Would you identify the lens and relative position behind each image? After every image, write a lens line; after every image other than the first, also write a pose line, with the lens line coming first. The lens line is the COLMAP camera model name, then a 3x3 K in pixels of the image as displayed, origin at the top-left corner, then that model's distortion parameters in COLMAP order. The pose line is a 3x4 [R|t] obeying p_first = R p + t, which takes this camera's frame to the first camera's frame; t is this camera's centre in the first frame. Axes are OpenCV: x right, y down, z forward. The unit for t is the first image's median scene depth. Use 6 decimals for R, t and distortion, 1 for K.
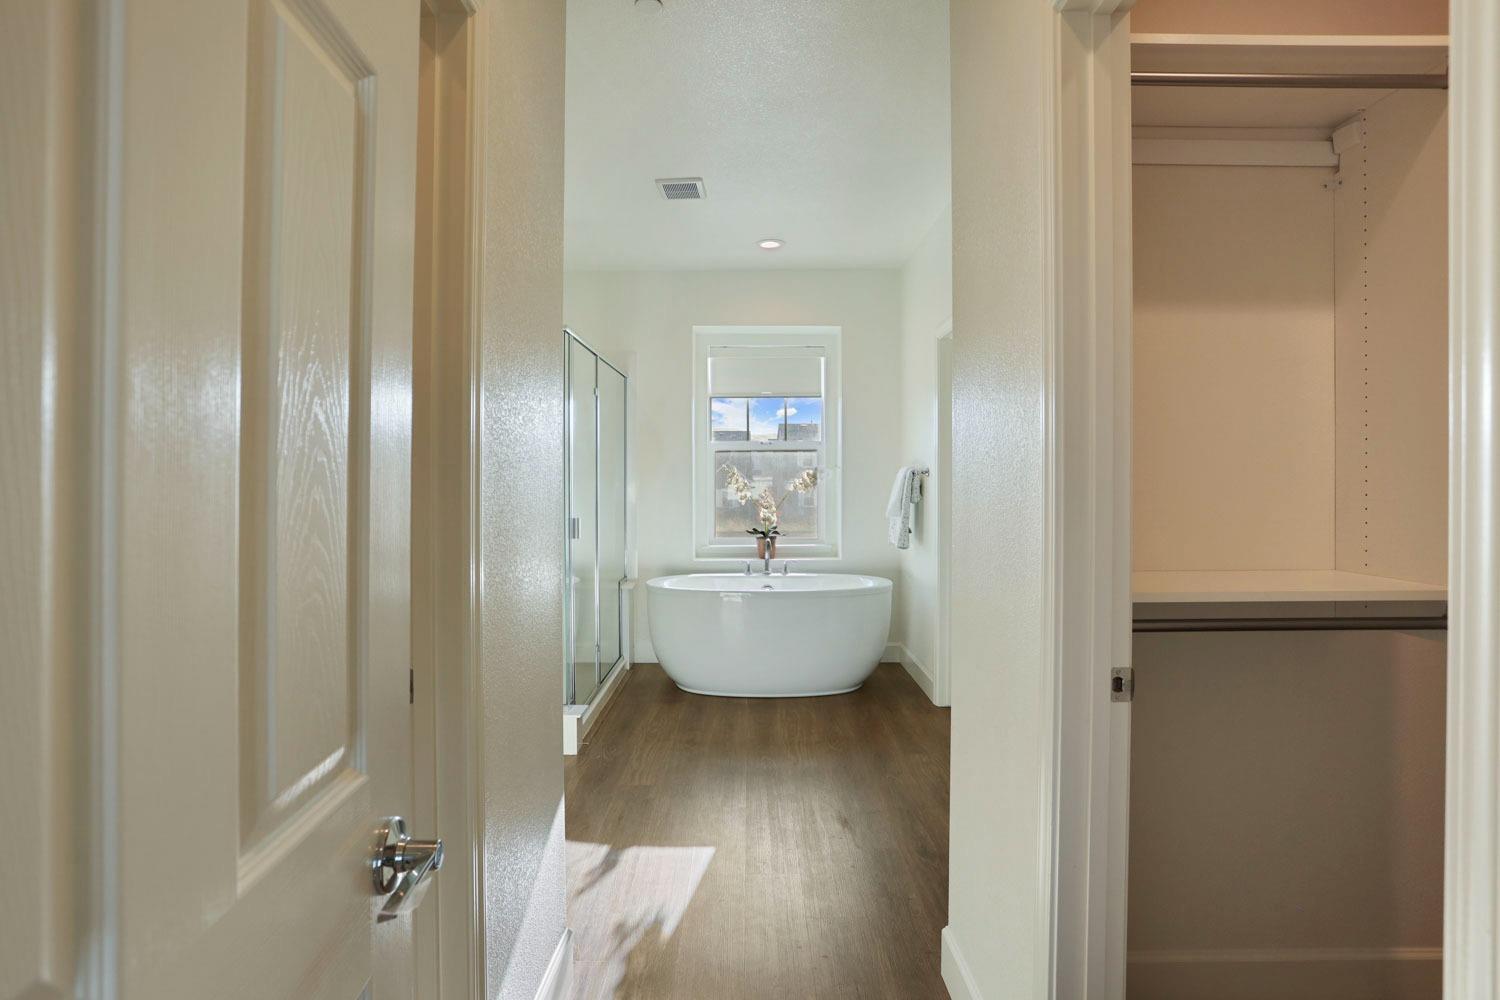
lens RADIAL K [[778.6, 0, 742.5], [0, 778.6, 480.0], [0, 0, 1]] dist [-0.070417, 0.032882]
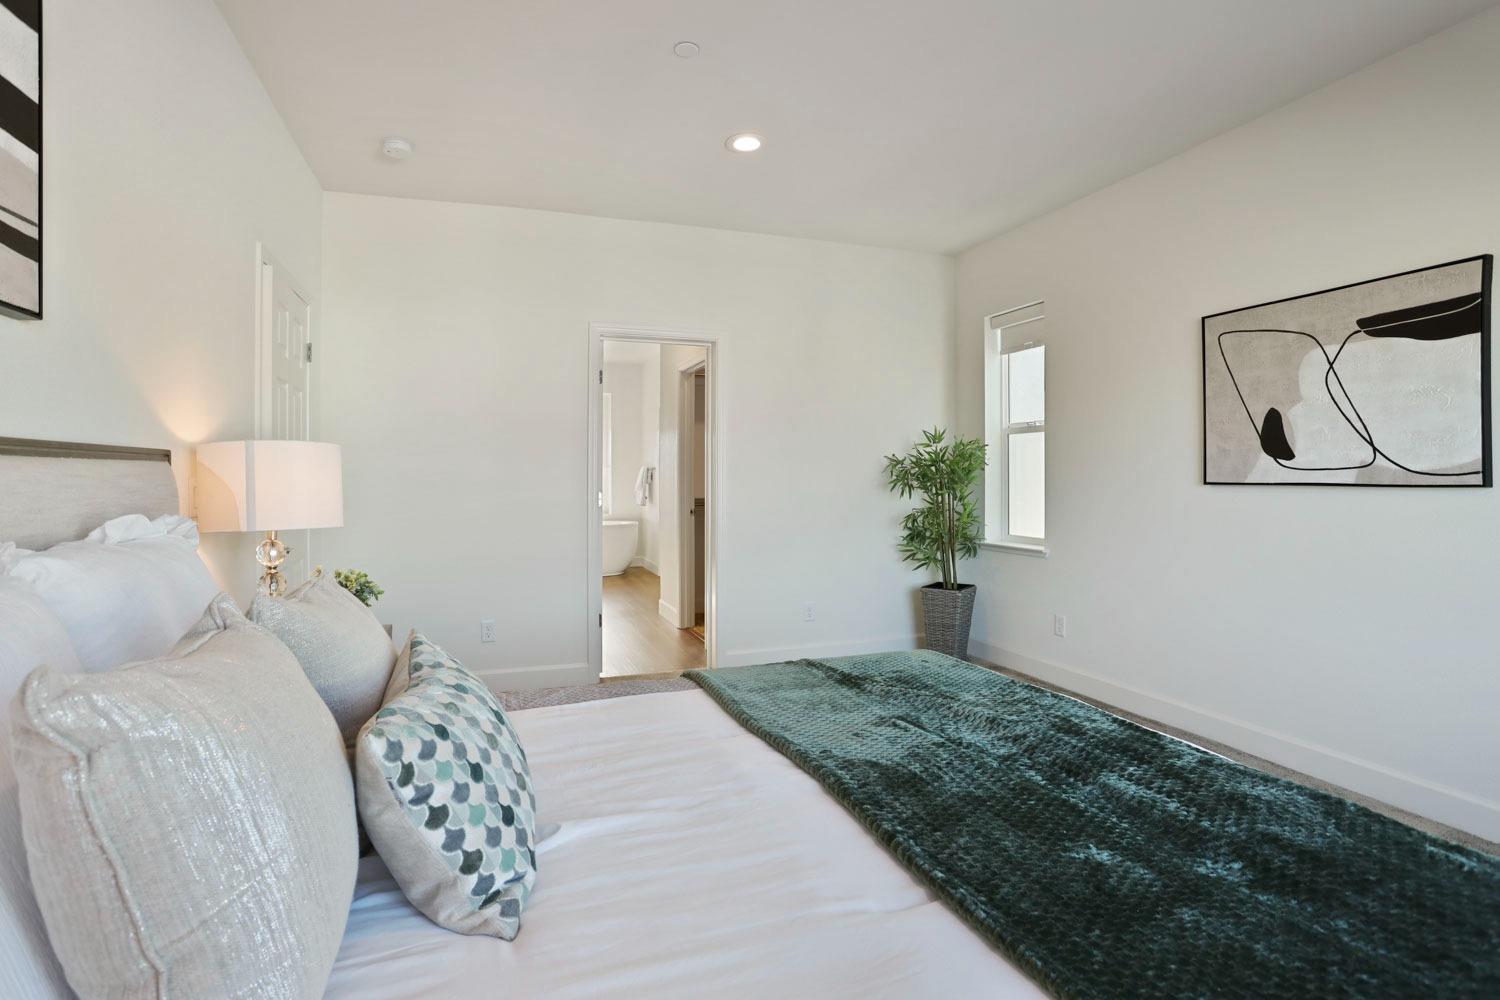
lens RADIAL K [[740.0, 0, 756.2], [0, 740.0, 493.3], [0, 0, 1]] dist [-0.064173, 0.034252]
pose [[0.933879, -0.008716, 0.357484, -0.198661], [0.000755, 0.999749, 0.022404, 0.009856], [-0.357589, -0.020653, 0.933651, -0.871376]]
